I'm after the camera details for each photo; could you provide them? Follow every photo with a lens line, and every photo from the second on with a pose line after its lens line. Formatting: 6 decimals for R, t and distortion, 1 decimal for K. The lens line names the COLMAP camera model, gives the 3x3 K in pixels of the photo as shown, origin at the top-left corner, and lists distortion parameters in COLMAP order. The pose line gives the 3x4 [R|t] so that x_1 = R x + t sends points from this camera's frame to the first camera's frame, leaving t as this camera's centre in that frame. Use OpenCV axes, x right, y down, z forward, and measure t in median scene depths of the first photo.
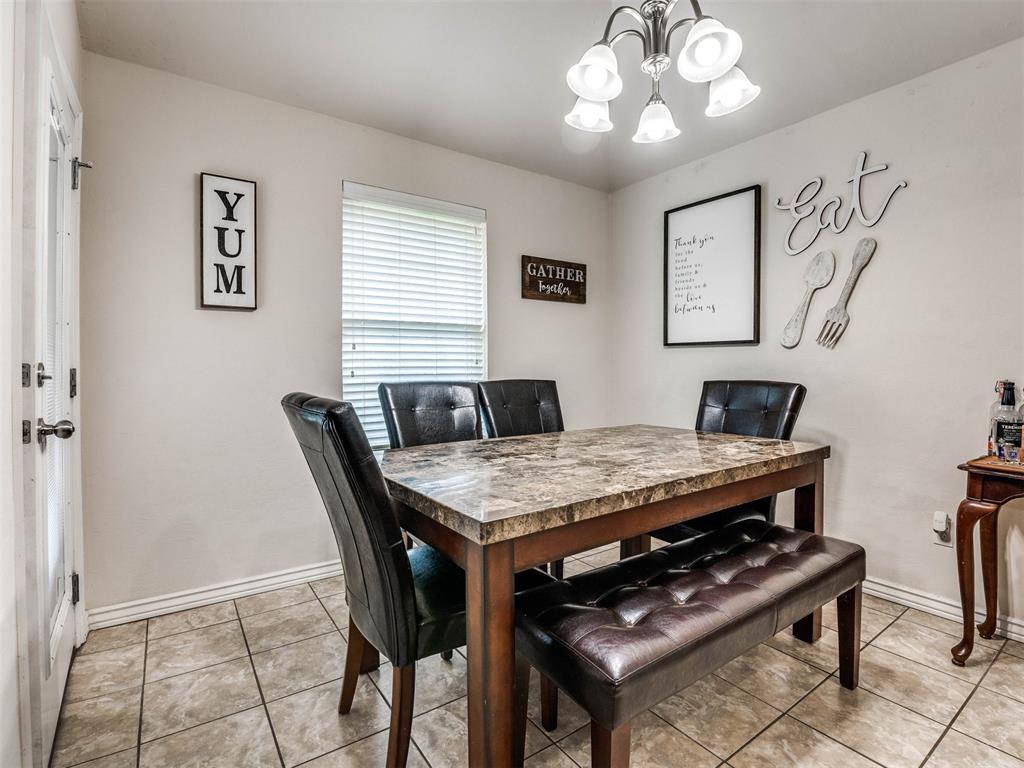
lens RADIAL K [[489.3, 0, 512.0], [0, 489.3, 384.0], [0, 0, 1]] dist [-0.030983, 0.004949]
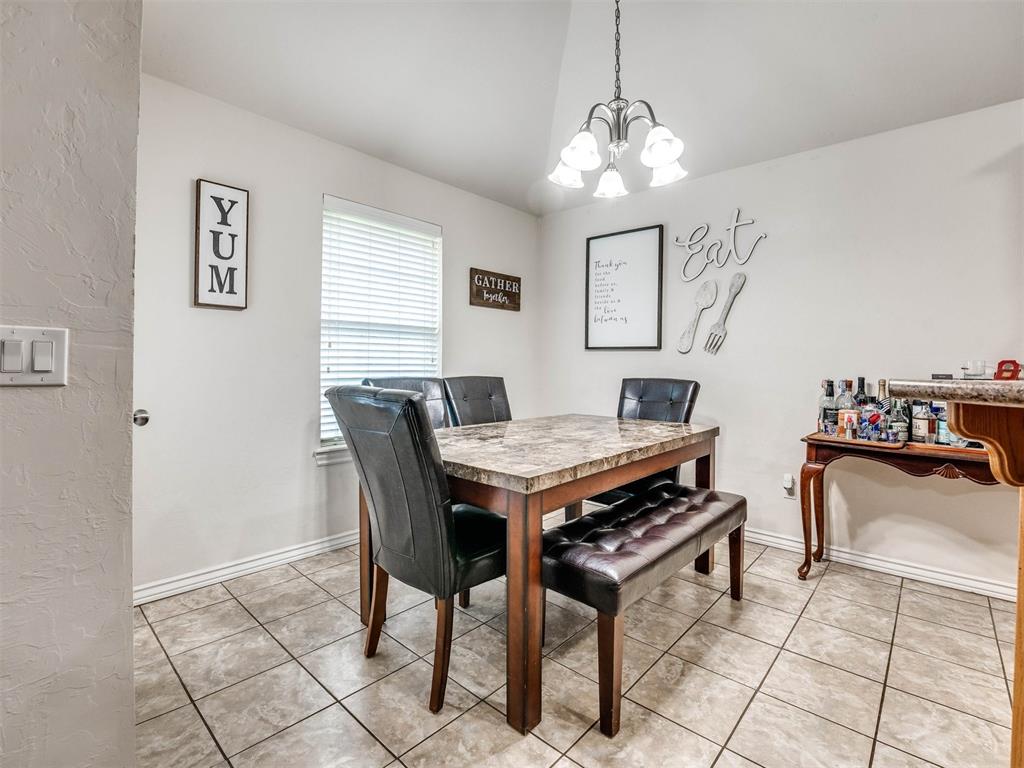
lens RADIAL K [[473.0, 0, 514.9], [0, 473.0, 374.2], [0, 0, 1]] dist [-0.021661, -0.000033]
pose [[0.973555, 0.008785, 0.228285, -0.197929], [-0.005699, 0.999883, -0.014171, 0.002336], [-0.228383, 0.012495, 0.973491, -0.154879]]
